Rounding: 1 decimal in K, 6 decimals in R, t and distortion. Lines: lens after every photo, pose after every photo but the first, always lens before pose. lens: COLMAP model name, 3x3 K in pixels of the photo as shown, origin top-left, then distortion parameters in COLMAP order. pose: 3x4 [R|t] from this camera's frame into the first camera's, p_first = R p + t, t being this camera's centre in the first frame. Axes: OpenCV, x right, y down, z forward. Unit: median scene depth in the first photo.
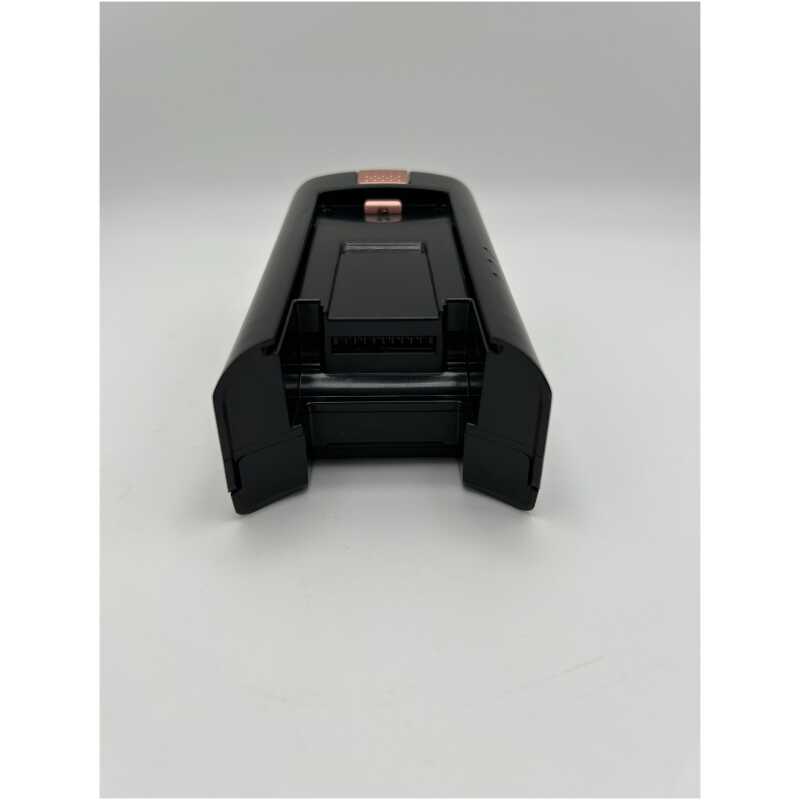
lens RADIAL K [[727.0, 0, 402.1], [0, 727.0, 359.2], [0, 0, 1]] dist [0.099584, 0.000246]
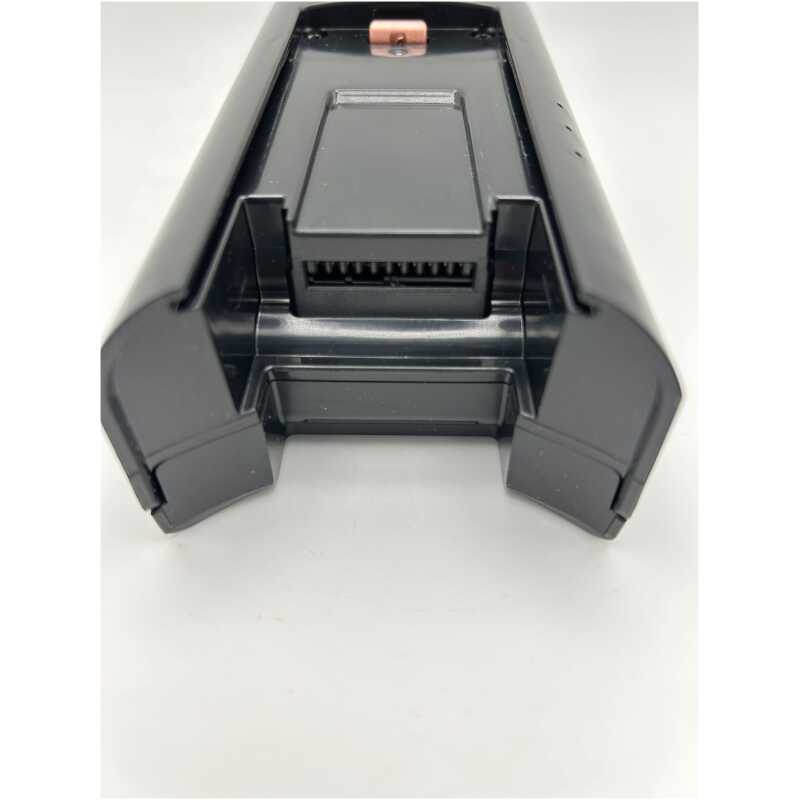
lens RADIAL K [[726.3, 0, 400.0], [0, 726.3, 400.0], [0, 0, 1]] dist [-0.046984, 0.002944]
pose [[0.999182, 0.024938, -0.031838, 0.005249], [-0.015645, 0.964307, 0.264325, -0.077589], [0.037293, -0.263611, 0.963908, 0.380158]]
